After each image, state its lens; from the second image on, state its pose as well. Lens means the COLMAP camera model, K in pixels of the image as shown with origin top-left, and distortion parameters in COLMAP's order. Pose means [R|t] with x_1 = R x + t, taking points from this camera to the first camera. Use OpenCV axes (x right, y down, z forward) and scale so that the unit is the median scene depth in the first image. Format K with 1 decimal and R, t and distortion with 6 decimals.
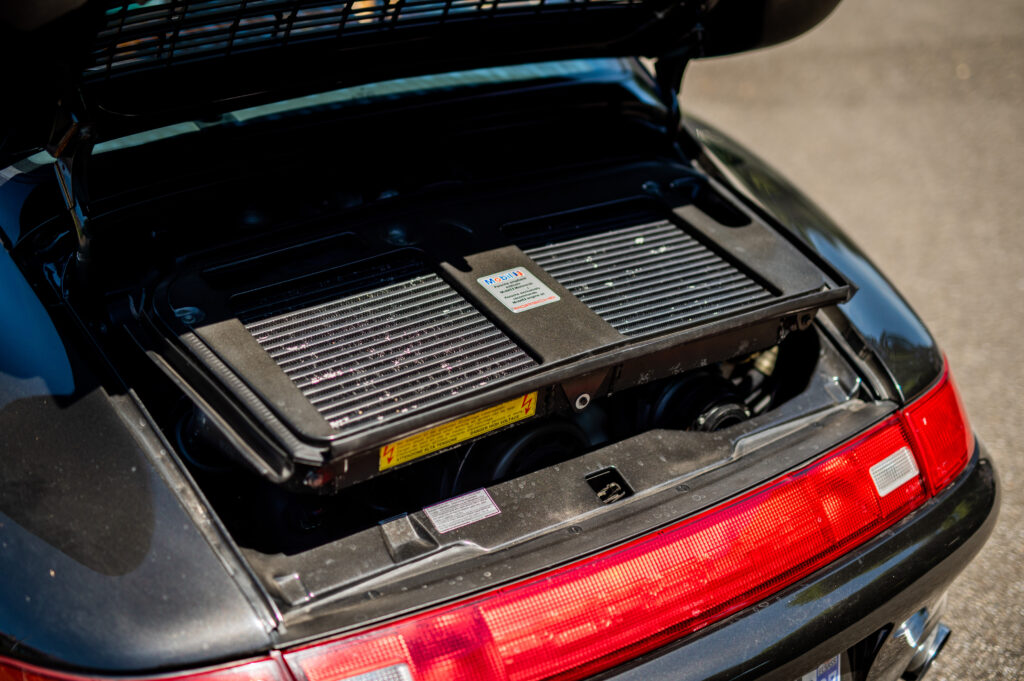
lens RADIAL K [[1461.2, 0, 482.6], [0, 1461.2, 339.8], [0, 0, 1]] dist [0.006419, 0.056738]
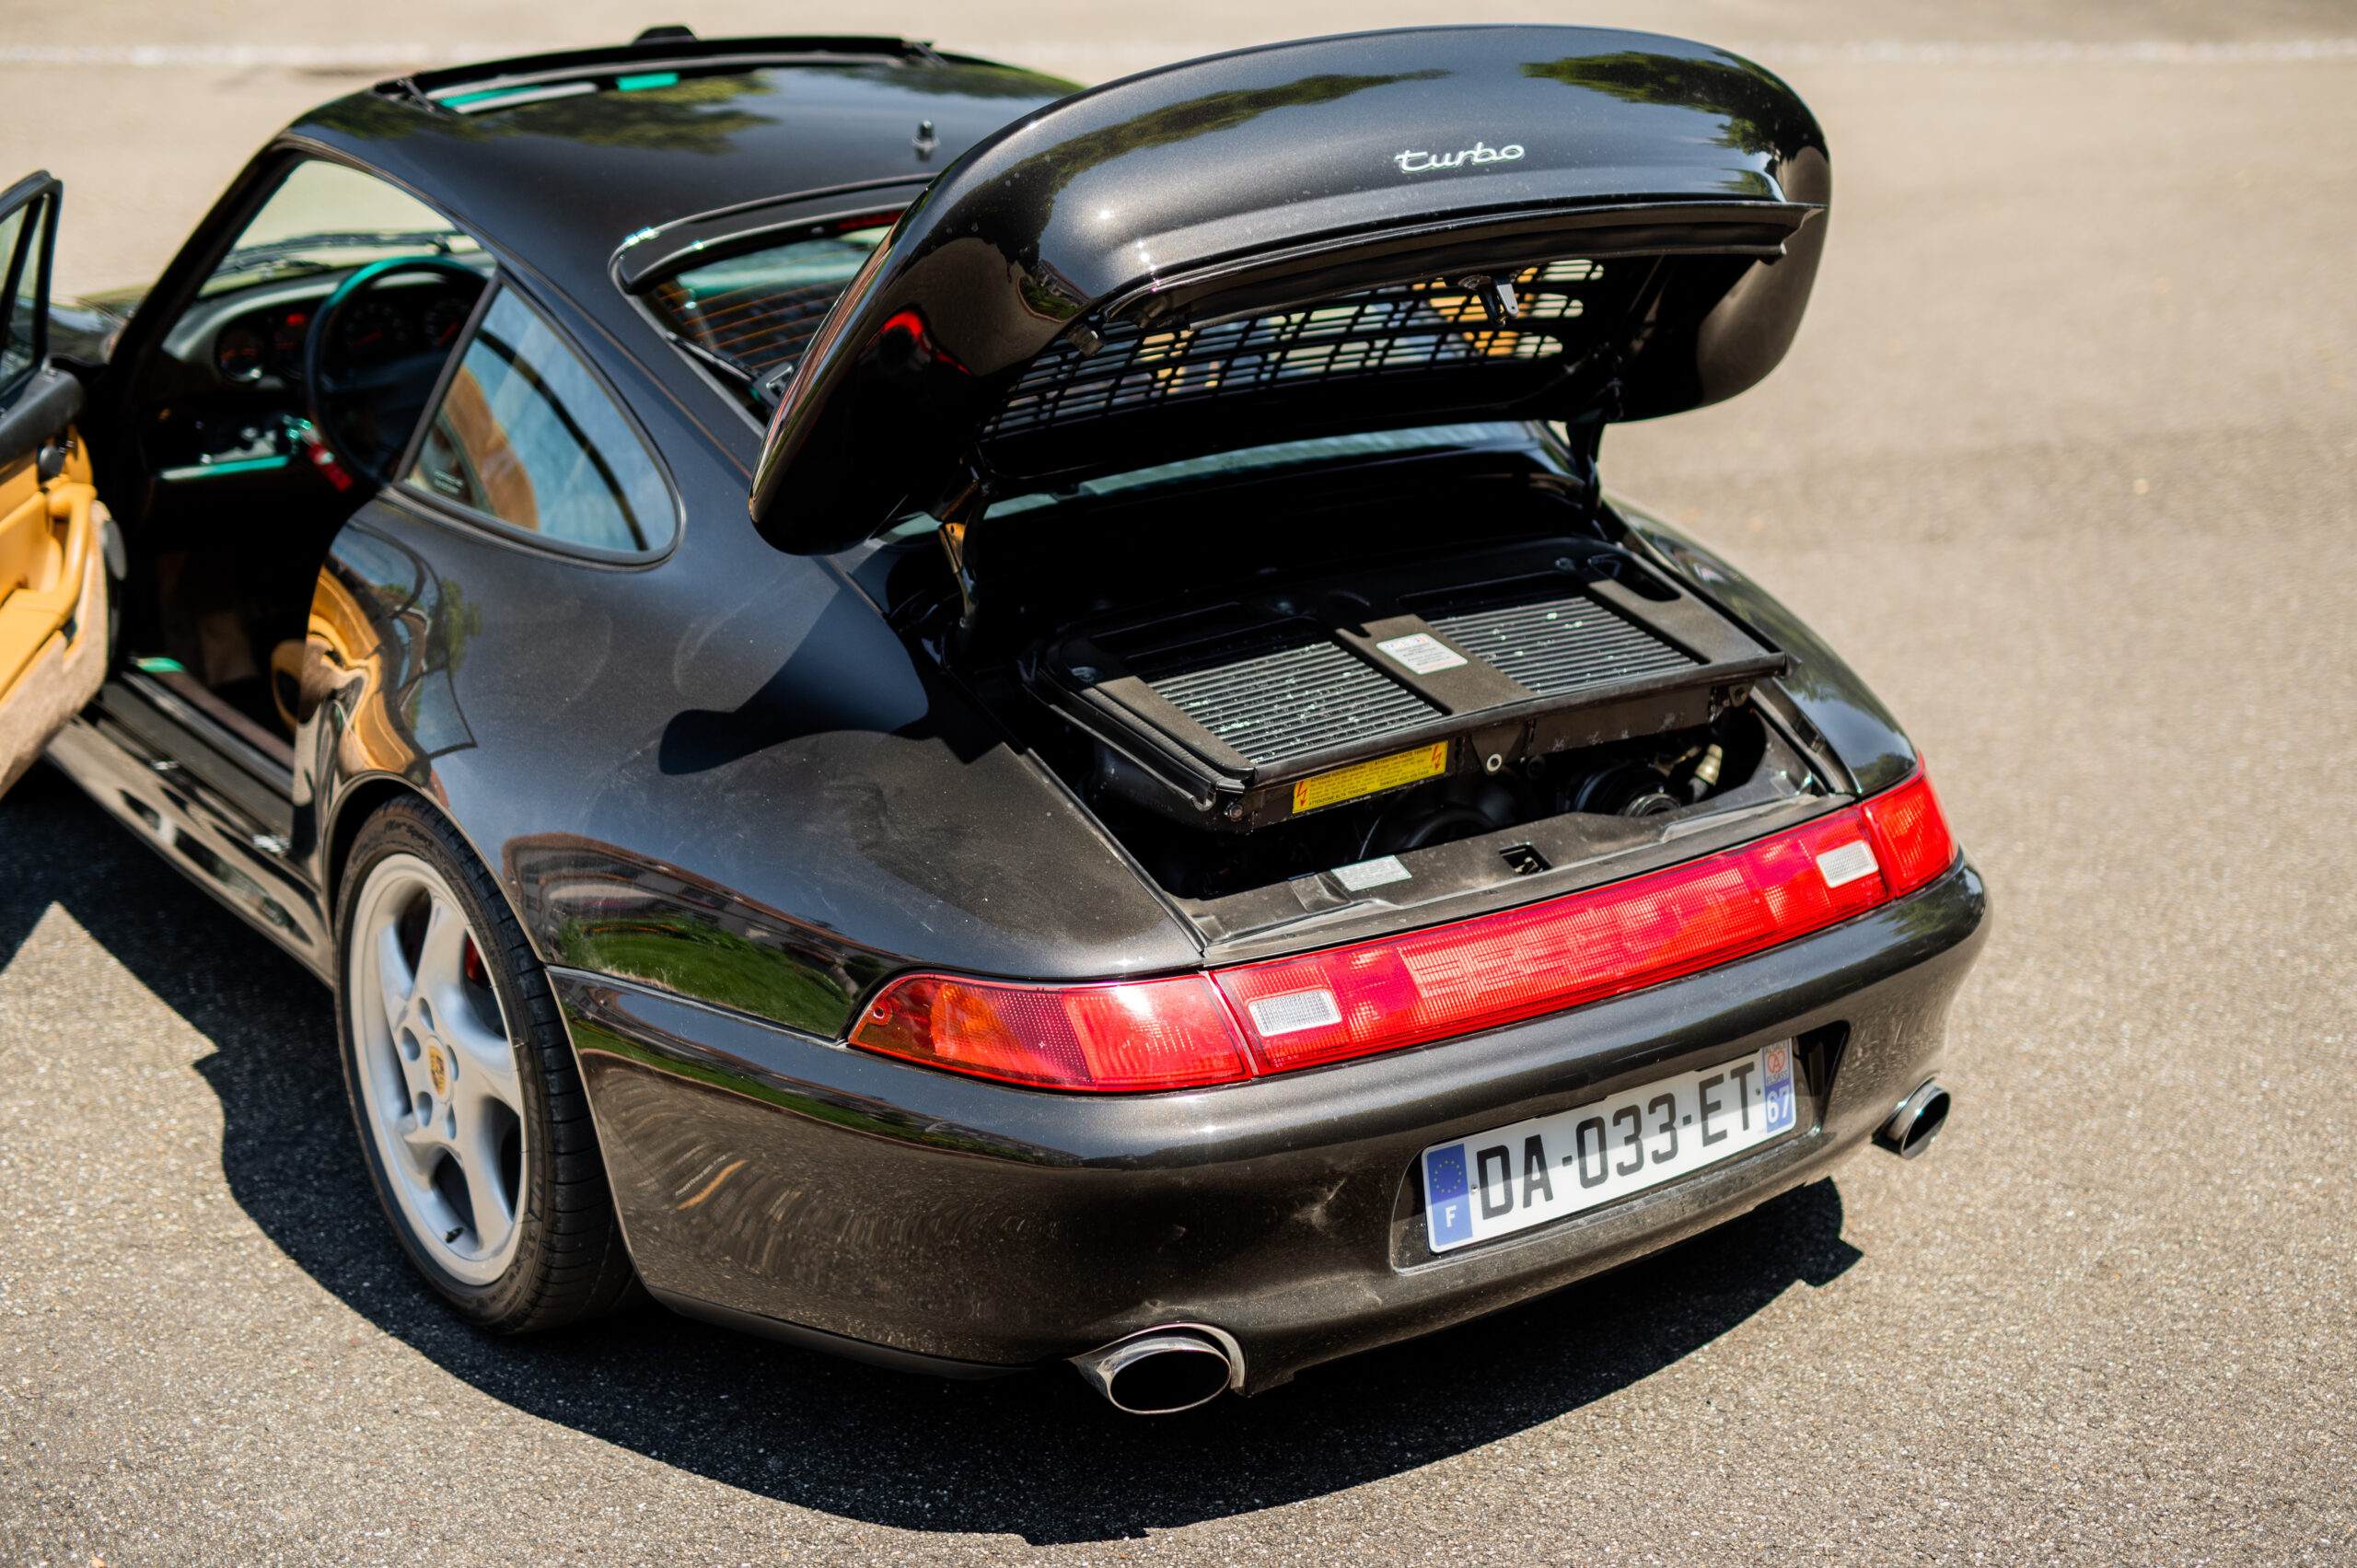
lens RADIAL K [[3283.9, 0, 1186.8], [0, 3283.9, 791.1], [0, 0, 1]] dist [-0.004979, 0.083378]
pose [[0.999625, -0.021767, -0.016637, -0.089929], [0.019828, 0.993847, -0.108975, 0.270764], [0.018907, 0.108604, 0.993905, -1.051317]]
